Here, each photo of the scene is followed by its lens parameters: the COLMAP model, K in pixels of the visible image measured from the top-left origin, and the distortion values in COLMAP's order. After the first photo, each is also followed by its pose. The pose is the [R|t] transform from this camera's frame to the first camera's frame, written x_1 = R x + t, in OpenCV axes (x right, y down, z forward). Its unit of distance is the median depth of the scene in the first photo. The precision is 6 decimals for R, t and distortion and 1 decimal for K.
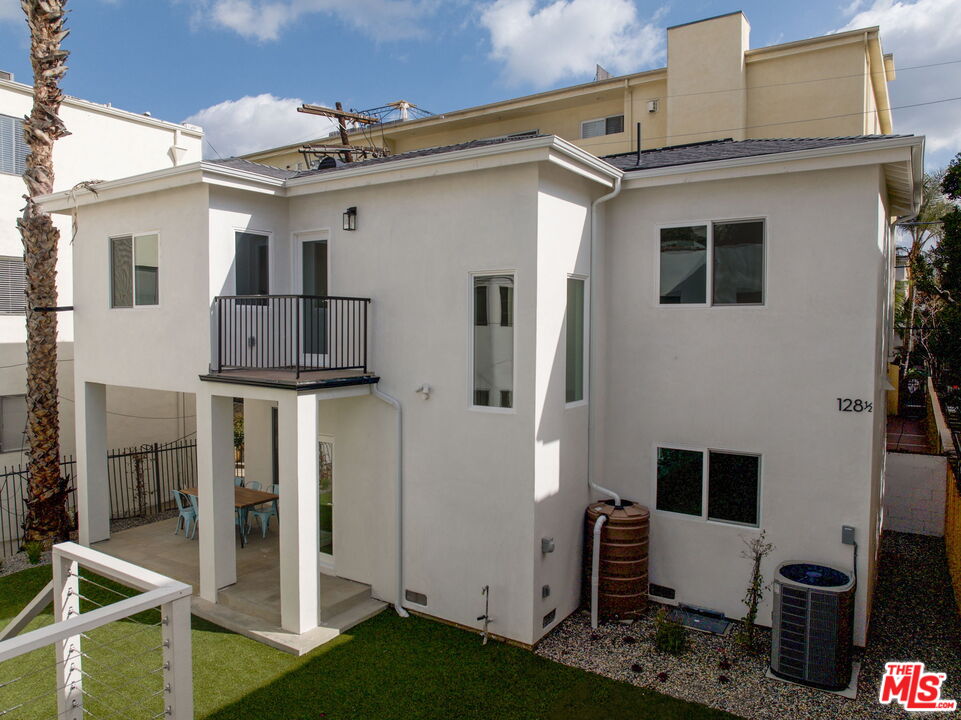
lens RADIAL K [[673.5, 0, 480.5], [0, 673.5, 360.0], [0, 0, 1]] dist [-0.037661, 0.006575]
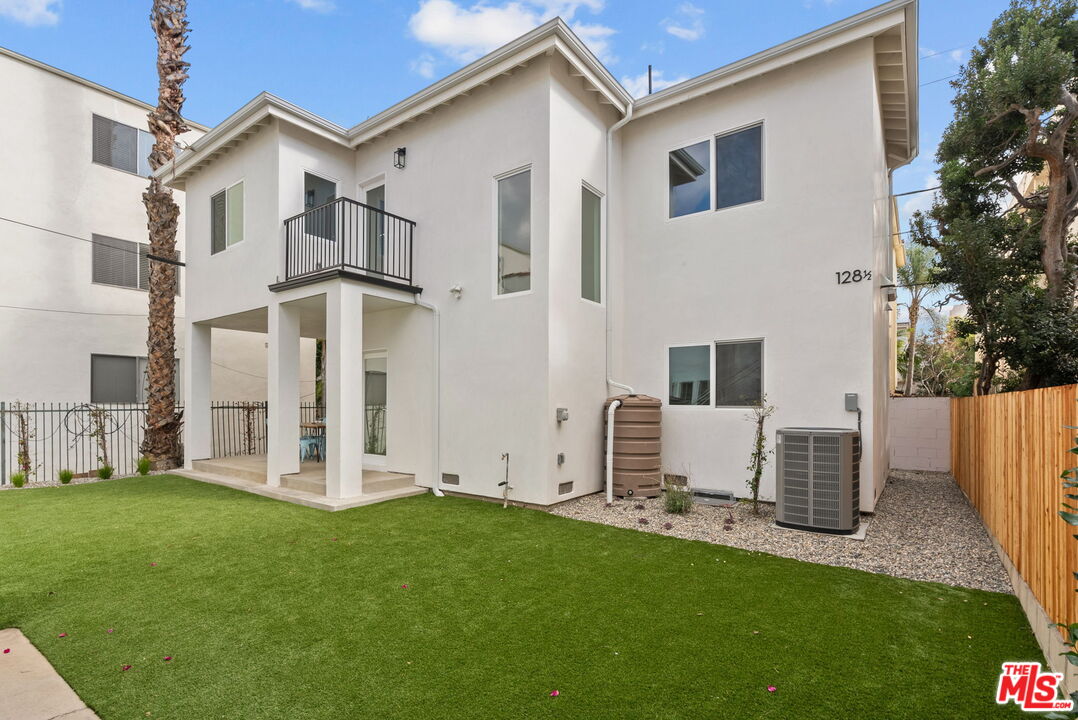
lens RADIAL K [[510.3, 0, 534.3], [0, 510.3, 406.1], [0, 0, 1]] dist [0.001007, -0.000684]
pose [[0.998027, -0.001544, -0.062770, 0.096828], [-0.001256, 0.999007, -0.044546, 0.270132], [0.062776, 0.044537, 0.997033, 0.154111]]
